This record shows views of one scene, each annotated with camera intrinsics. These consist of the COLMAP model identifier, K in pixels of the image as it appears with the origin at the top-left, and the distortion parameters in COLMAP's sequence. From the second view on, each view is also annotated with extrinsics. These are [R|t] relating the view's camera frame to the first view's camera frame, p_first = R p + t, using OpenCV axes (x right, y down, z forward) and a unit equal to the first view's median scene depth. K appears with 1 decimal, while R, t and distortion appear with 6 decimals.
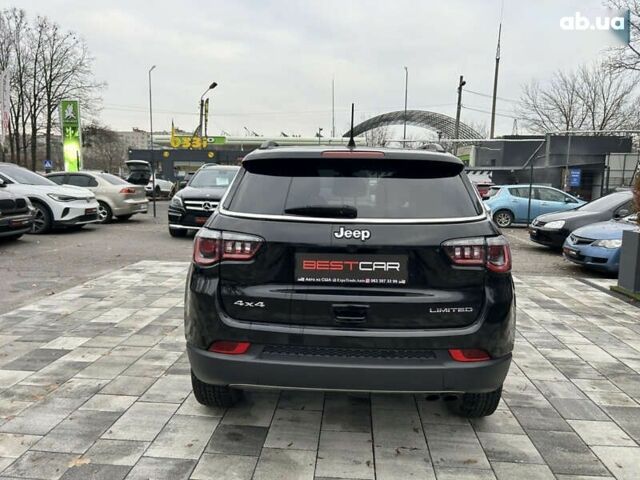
lens RADIAL K [[483.4, 0, 325.2], [0, 483.4, 245.0], [0, 0, 1]] dist [0.044805, -0.045992]
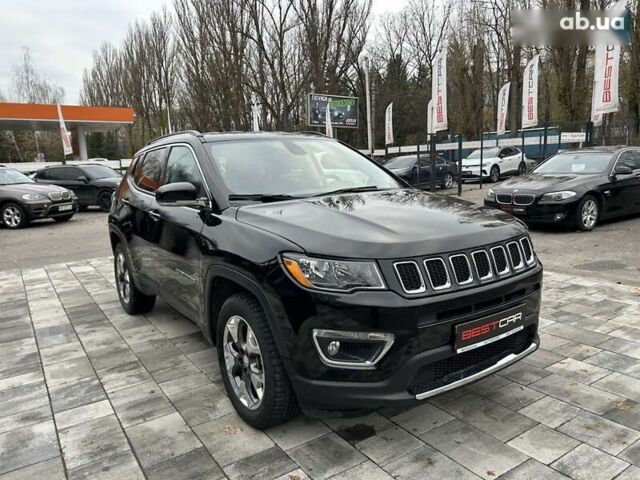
lens RADIAL K [[483.6, 0, 325.1], [0, 483.6, 230.2], [0, 0, 1]] dist [0.044807, -0.046228]
pose [[-0.797715, 0.093757, -0.595702, 0.580102], [-0.059145, 0.970913, 0.232014, -0.254691], [0.600127, 0.220314, -0.768966, 2.034555]]
